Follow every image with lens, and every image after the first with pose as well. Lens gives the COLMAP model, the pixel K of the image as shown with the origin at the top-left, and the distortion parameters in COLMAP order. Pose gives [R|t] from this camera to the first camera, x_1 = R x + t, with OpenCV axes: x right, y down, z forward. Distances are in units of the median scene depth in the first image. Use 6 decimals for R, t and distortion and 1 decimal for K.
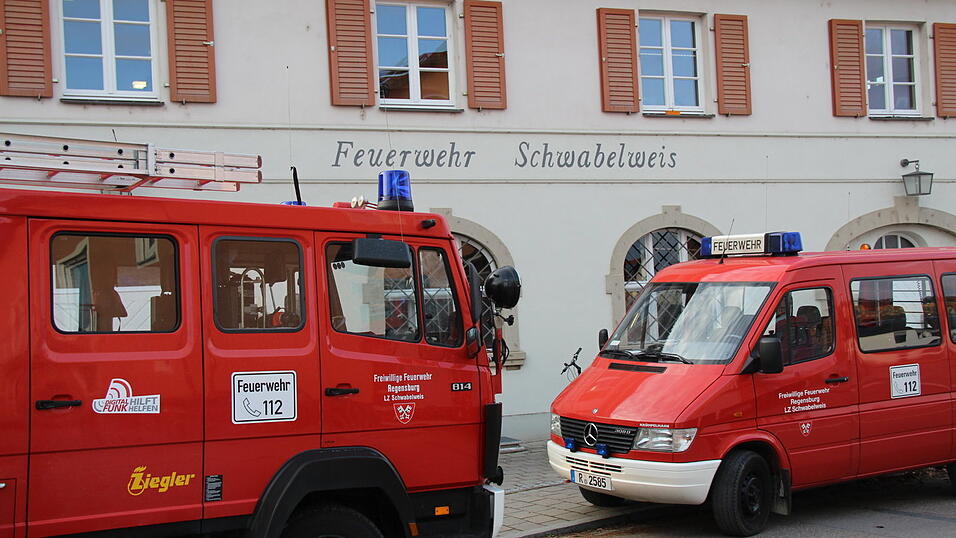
lens RADIAL K [[1245.6, 0, 477.4], [0, 1245.6, 271.4], [0, 0, 1]] dist [0.147588, 0.000000]
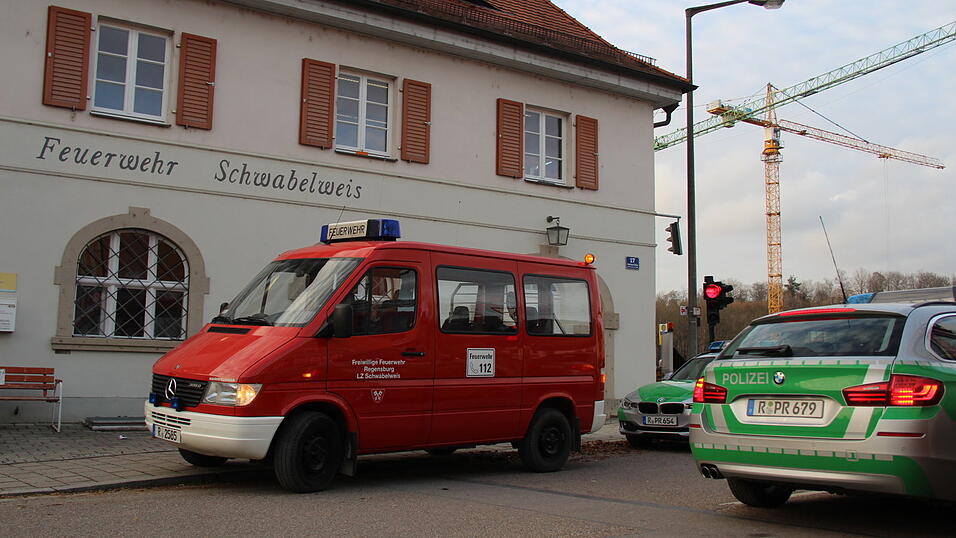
lens RADIAL K [[943.9, 0, 477.7], [0, 943.9, 268.3], [0, 0, 1]] dist [-0.088179, 0.000000]
pose [[0.979310, 0.084967, 0.183664, 0.121954], [-0.071832, 0.994437, -0.077038, 0.047279], [-0.189189, 0.062252, 0.979966, 0.128246]]
